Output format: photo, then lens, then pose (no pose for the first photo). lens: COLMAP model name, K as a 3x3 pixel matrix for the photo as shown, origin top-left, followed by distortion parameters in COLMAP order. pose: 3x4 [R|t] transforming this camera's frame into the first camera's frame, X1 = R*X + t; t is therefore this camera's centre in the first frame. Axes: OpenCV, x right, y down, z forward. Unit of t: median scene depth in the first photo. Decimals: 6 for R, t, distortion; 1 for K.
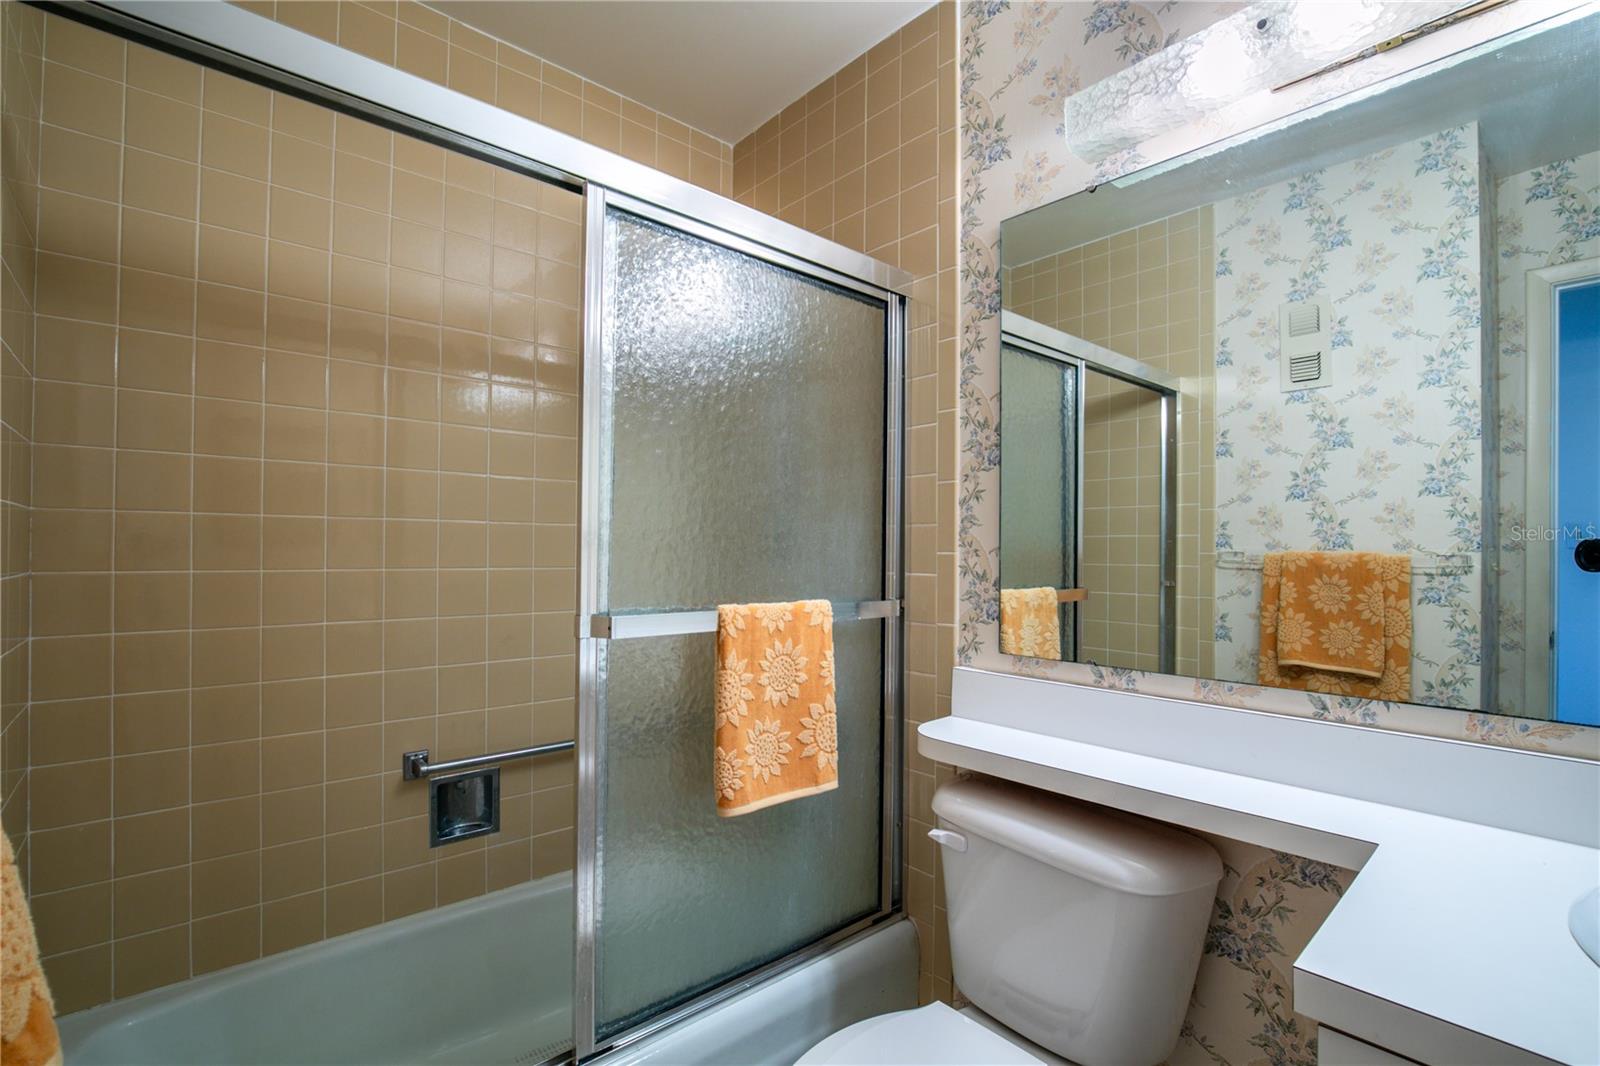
lens RADIAL K [[737.5, 0, 788.9], [0, 737.5, 544.1], [0, 0, 1]] dist [-0.038120, 0.007589]
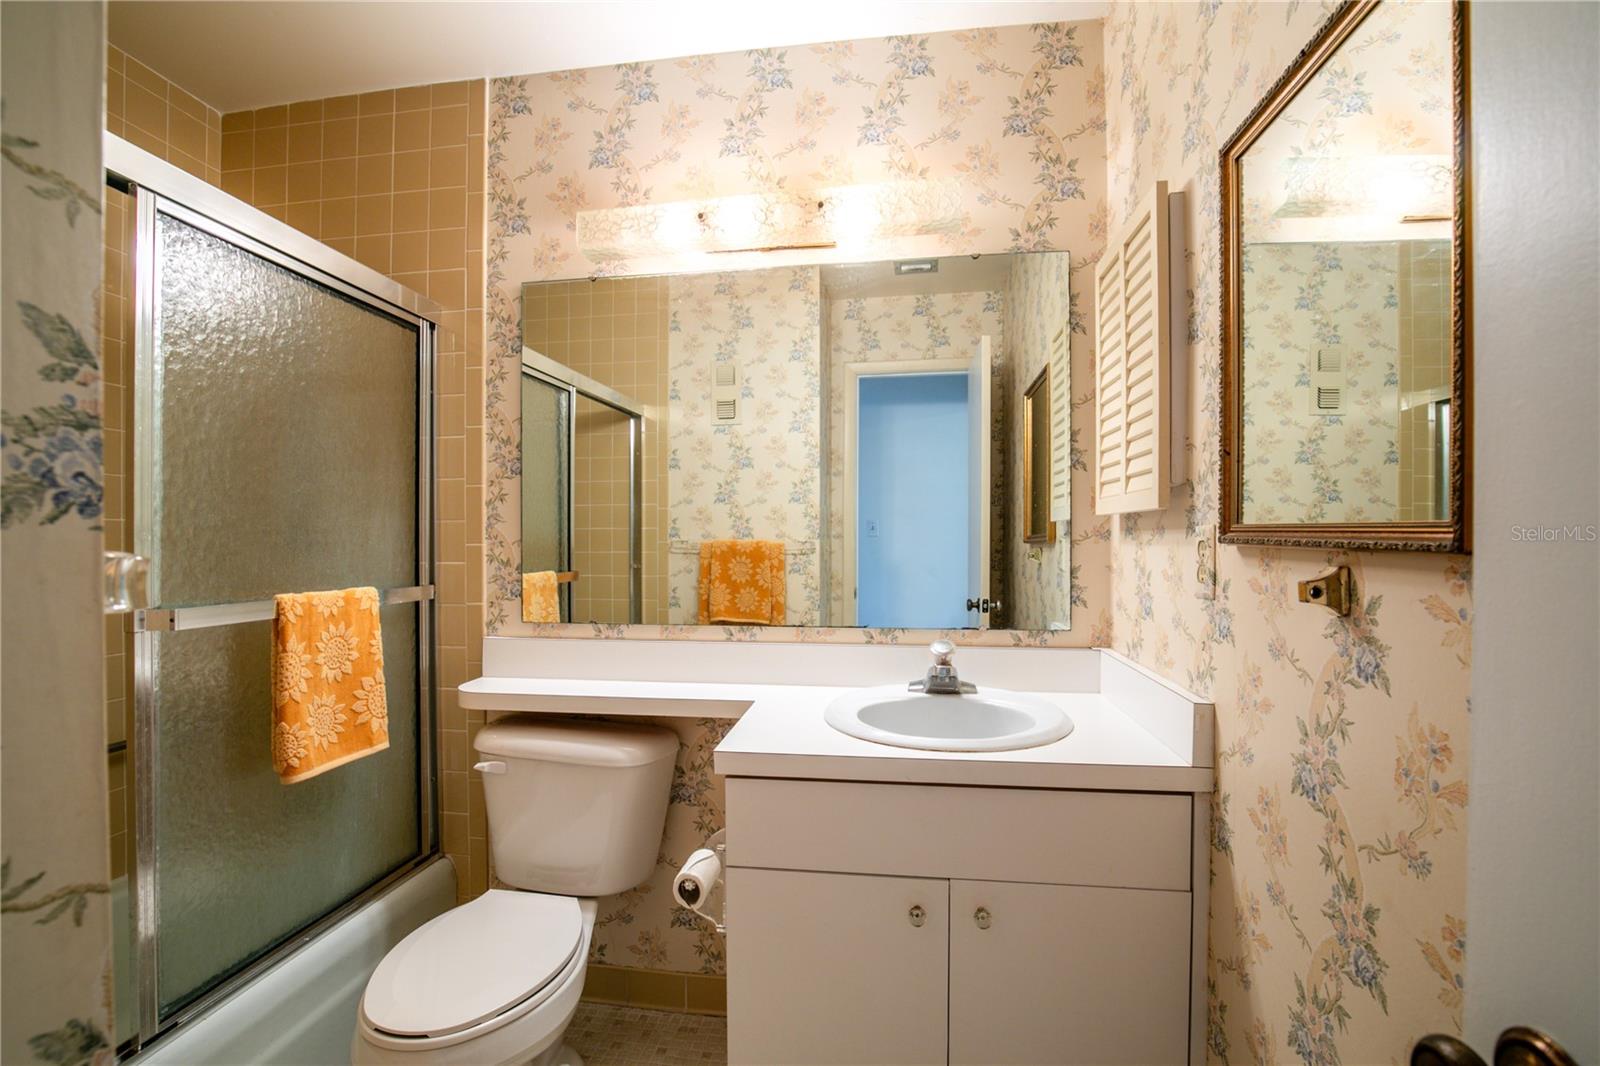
lens RADIAL K [[737.5, 0, 788.9], [0, 737.5, 544.1], [0, 0, 1]] dist [-0.038120, 0.007589]
pose [[0.767669, -0.012808, 0.640718, -0.163462], [0.003434, 0.999868, 0.015873, -0.006098], [-0.640837, -0.009985, 0.767612, -0.260314]]
